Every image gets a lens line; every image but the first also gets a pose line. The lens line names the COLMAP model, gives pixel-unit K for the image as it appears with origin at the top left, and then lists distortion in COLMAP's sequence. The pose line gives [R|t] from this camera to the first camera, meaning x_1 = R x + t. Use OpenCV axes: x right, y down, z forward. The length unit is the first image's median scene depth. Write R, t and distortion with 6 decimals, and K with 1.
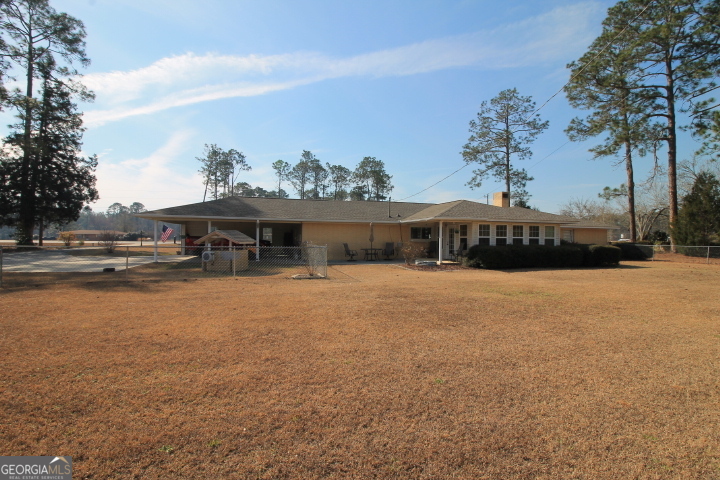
lens RADIAL K [[342.5, 0, 356.6], [0, 342.5, 239.0], [0, 0, 1]] dist [-0.006965, -0.005624]
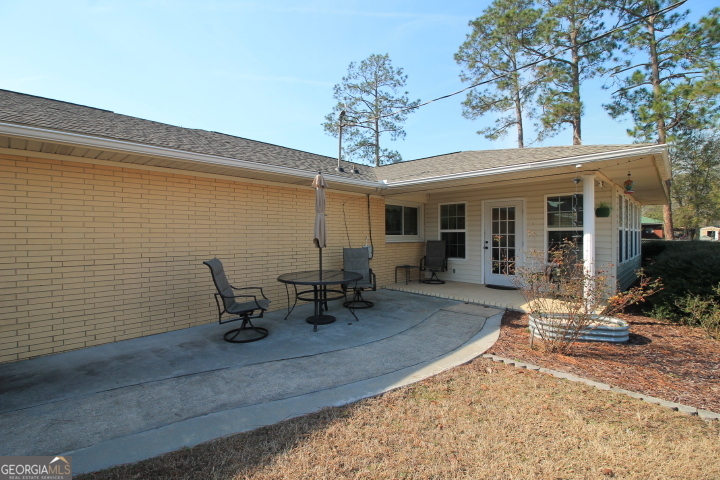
lens RADIAL K [[342.5, 0, 358.9], [0, 342.5, 237.1], [0, 0, 1]] dist [-0.006965, -0.005624]
pose [[0.864798, -0.013590, 0.501936, -0.023485], [0.009287, 0.999896, 0.011072, -0.001020], [-0.502034, -0.004914, 0.864834, 0.298912]]
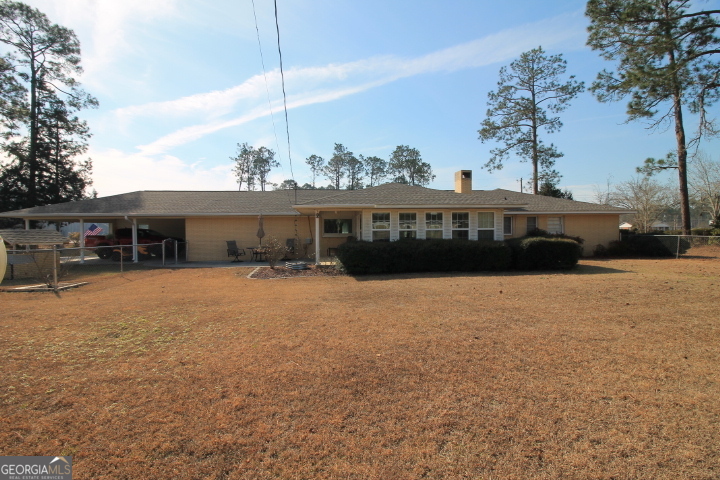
lens RADIAL K [[342.5, 0, 362.0], [0, 342.5, 237.6], [0, 0, 1]] dist [-0.006965, -0.005624]
pose [[0.981859, -0.019075, -0.188651, 0.186207], [0.021406, 0.999717, 0.010330, 0.000802], [0.188401, -0.014181, 0.981990, 0.104613]]
